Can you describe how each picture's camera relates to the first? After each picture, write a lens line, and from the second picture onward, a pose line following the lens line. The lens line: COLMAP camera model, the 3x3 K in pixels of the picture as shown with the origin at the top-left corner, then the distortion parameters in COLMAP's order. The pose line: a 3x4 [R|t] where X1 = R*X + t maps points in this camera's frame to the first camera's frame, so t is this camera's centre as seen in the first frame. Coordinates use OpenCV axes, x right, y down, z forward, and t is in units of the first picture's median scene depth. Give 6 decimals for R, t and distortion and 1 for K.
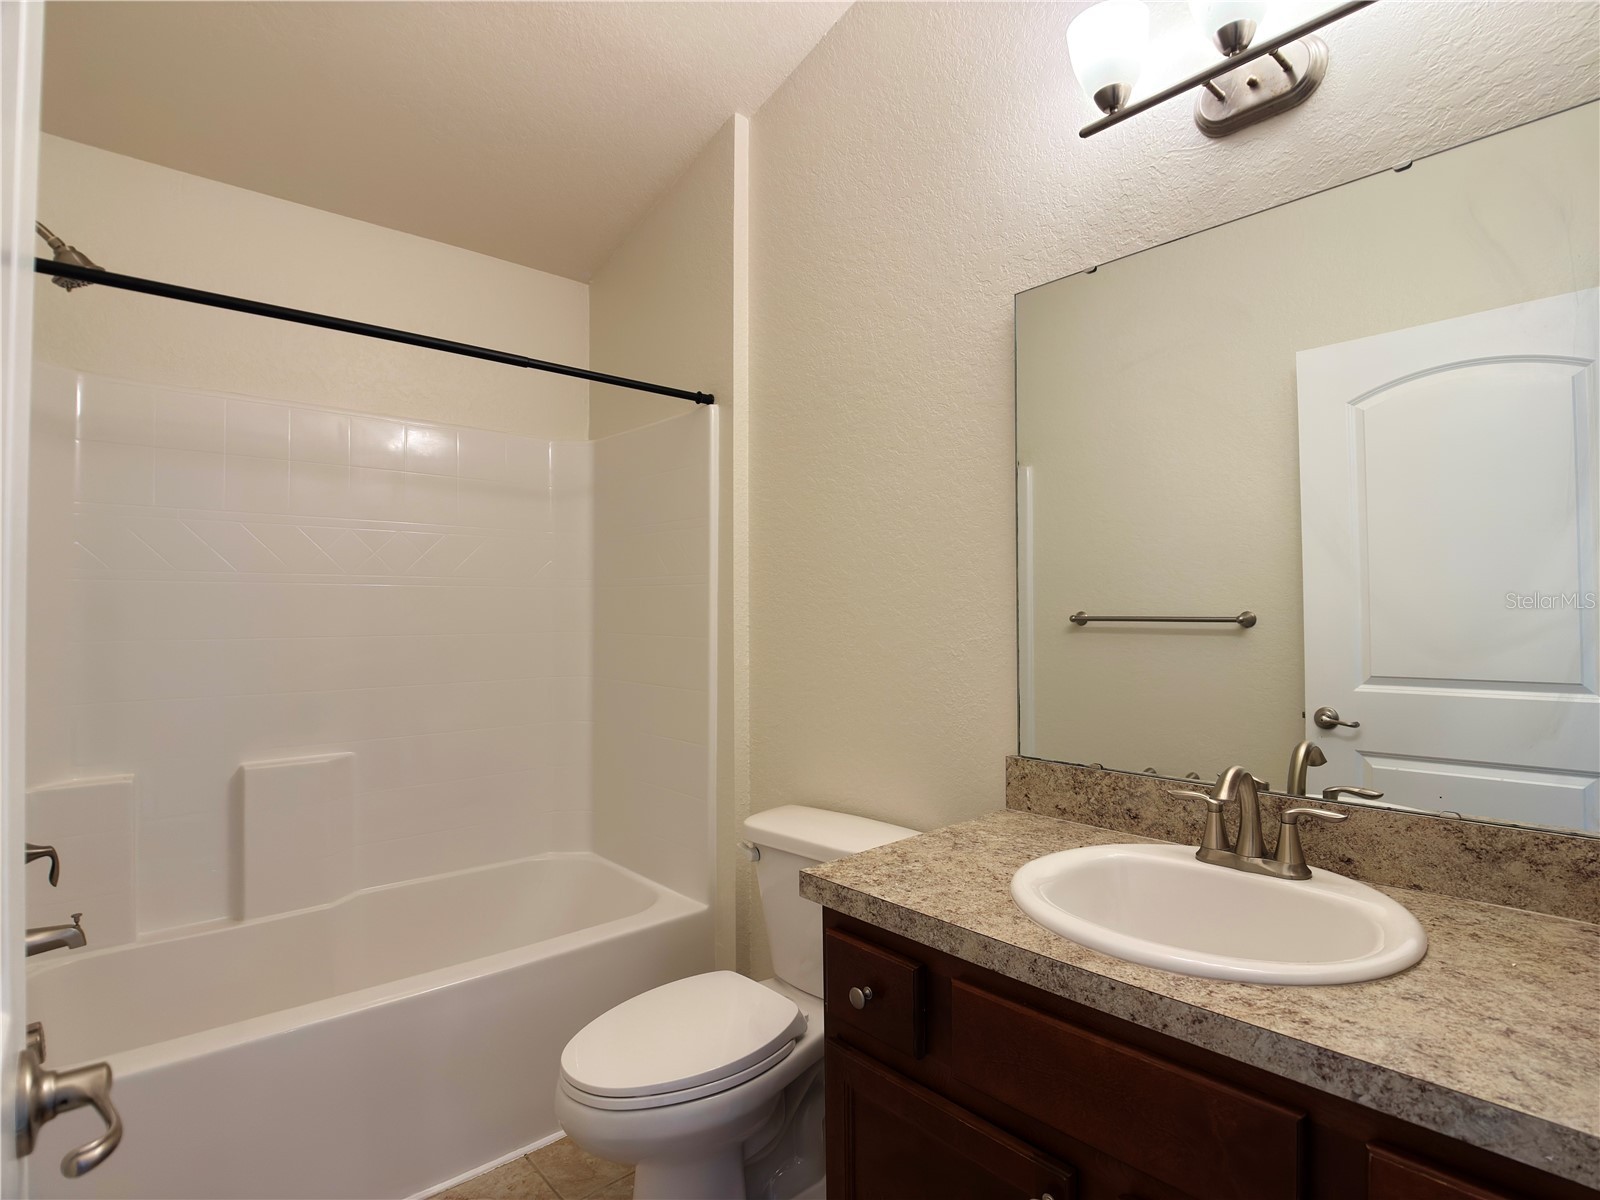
lens RADIAL K [[804.5, 0, 802.0], [0, 804.5, 604.3], [0, 0, 1]] dist [-0.026099, -0.002011]
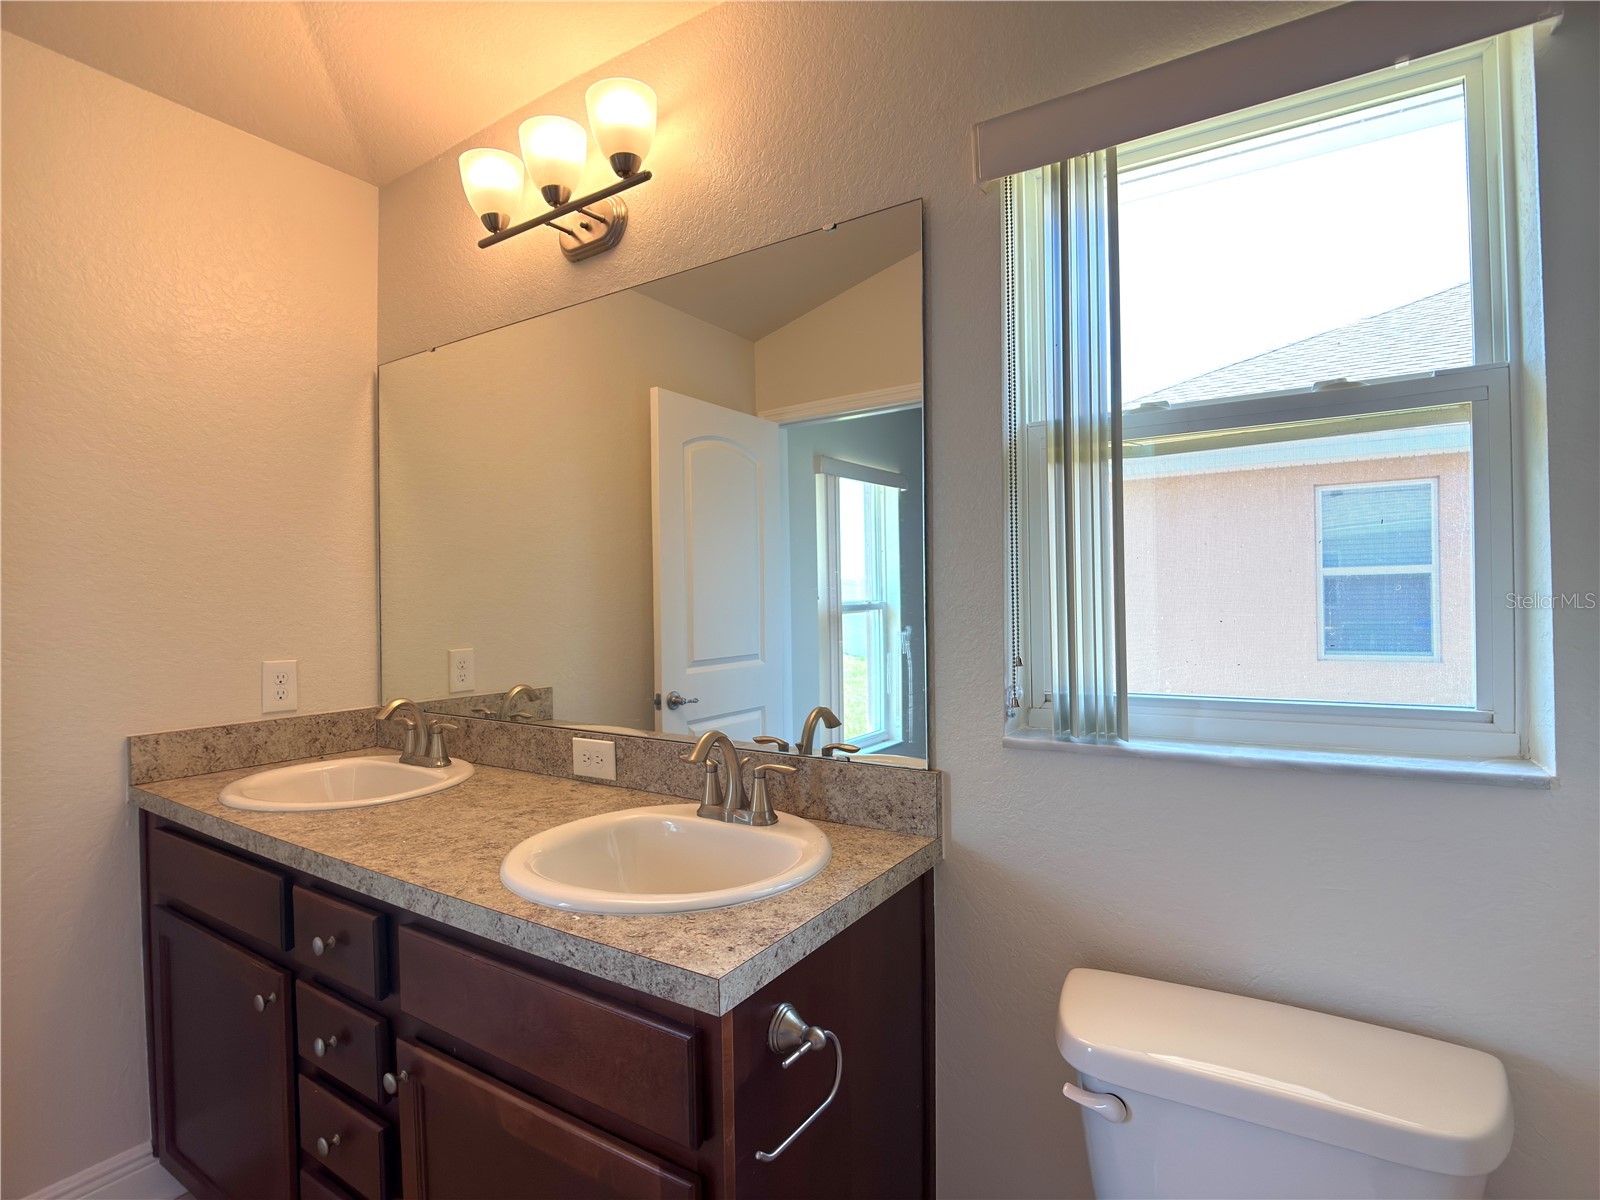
lens RADIAL K [[804.5, 0, 809.4], [0, 804.5, 594.5], [0, 0, 1]] dist [-0.026099, -0.002011]
pose [[0.963442, -0.009854, 0.267737, 0.522900], [0.010666, 0.999942, -0.001577, -0.025618], [-0.267706, 0.004374, 0.963491, -0.374260]]
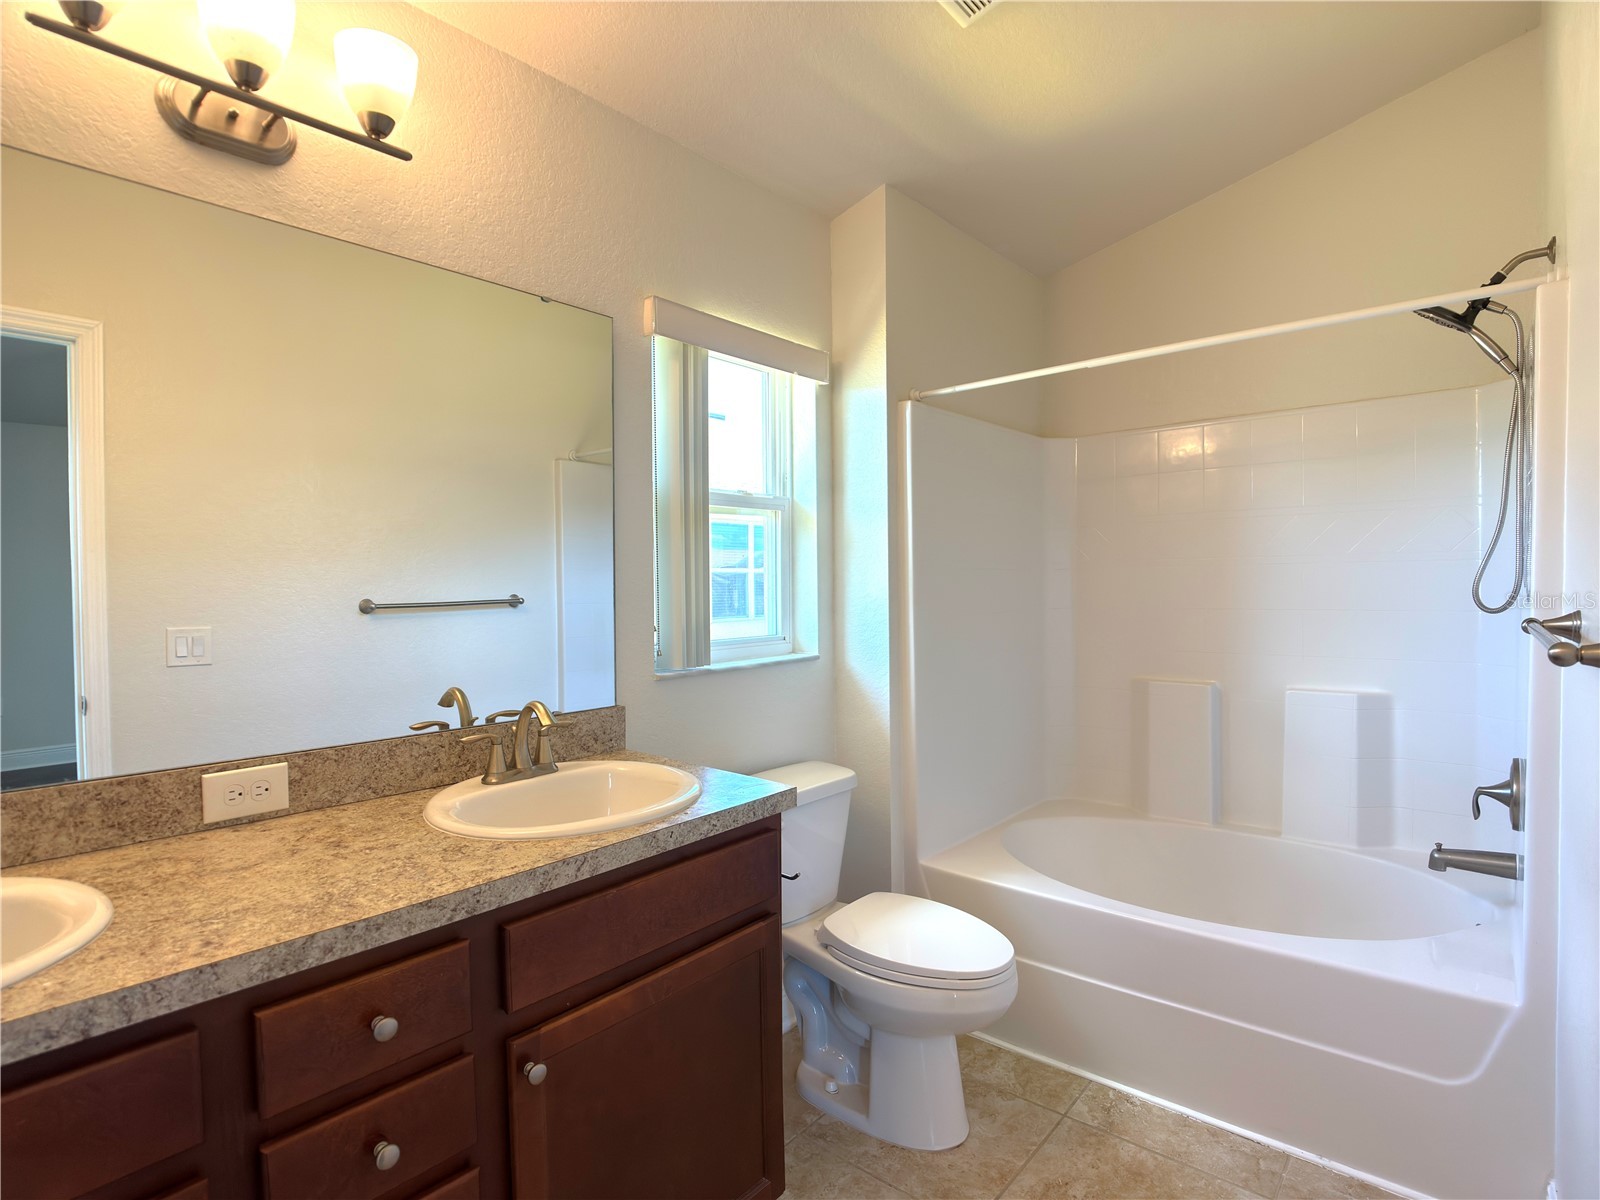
lens RADIAL K [[804.5, 0, 799.3], [0, 804.5, 592.1], [0, 0, 1]] dist [-0.026099, -0.002011]
pose [[-0.123752, -0.011019, 0.992252, -0.504072], [0.003064, 0.999929, 0.011487, -0.033190], [-0.992308, 0.004462, -0.123710, 0.343060]]
